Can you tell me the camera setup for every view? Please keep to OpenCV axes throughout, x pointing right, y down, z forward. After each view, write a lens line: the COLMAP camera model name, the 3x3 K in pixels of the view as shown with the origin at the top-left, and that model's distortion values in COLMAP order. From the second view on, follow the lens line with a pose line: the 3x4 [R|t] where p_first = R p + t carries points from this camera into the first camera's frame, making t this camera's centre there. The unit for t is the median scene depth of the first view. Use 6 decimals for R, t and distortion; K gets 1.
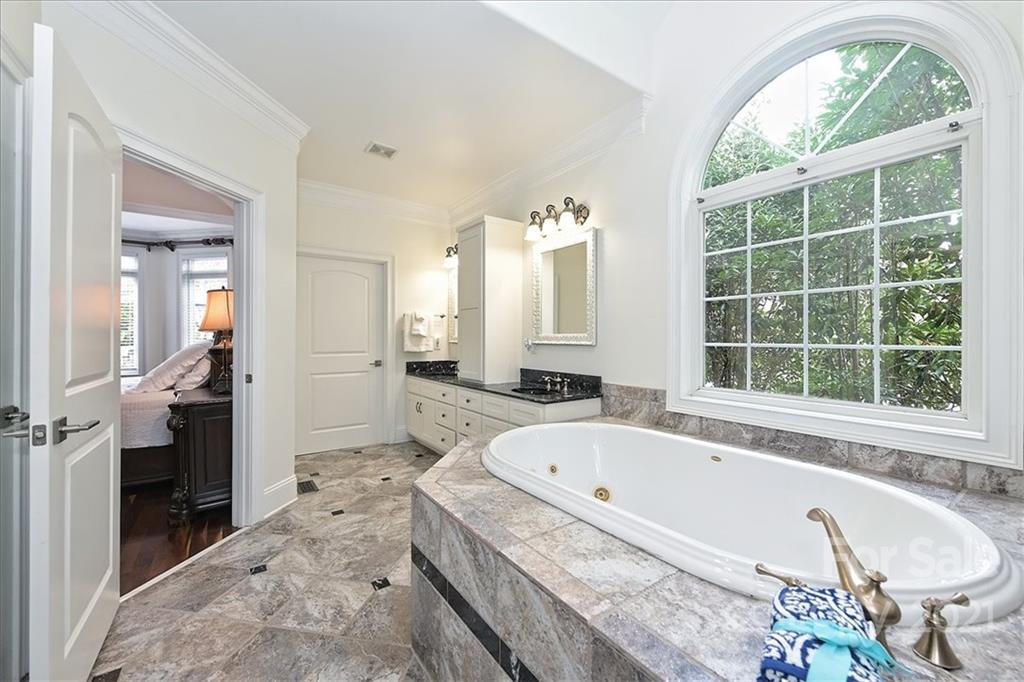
lens RADIAL K [[402.1, 0, 512.6], [0, 402.1, 337.6], [0, 0, 1]] dist [-0.000674, -0.000978]
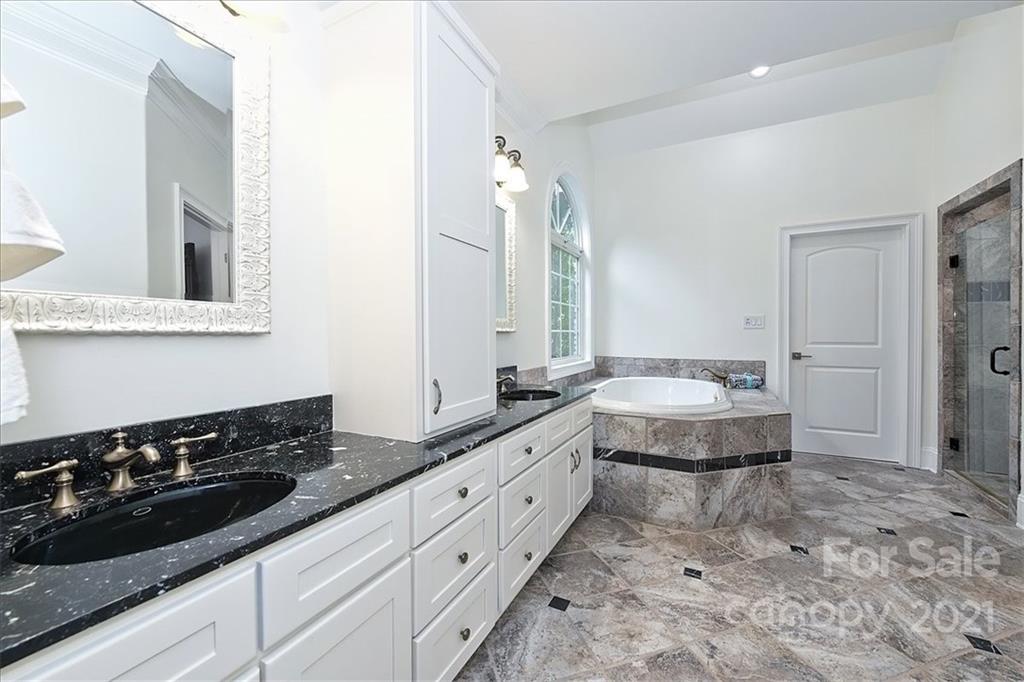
lens RADIAL K [[402.1, 0, 512.6], [0, 402.1, 337.6], [0, 0, 1]] dist [-0.000674, -0.000978]
pose [[-0.463584, -0.006617, 0.886028, -0.857737], [0.003025, 0.999954, 0.009051, 0.032369], [-0.886048, 0.006877, -0.463543, 2.026354]]
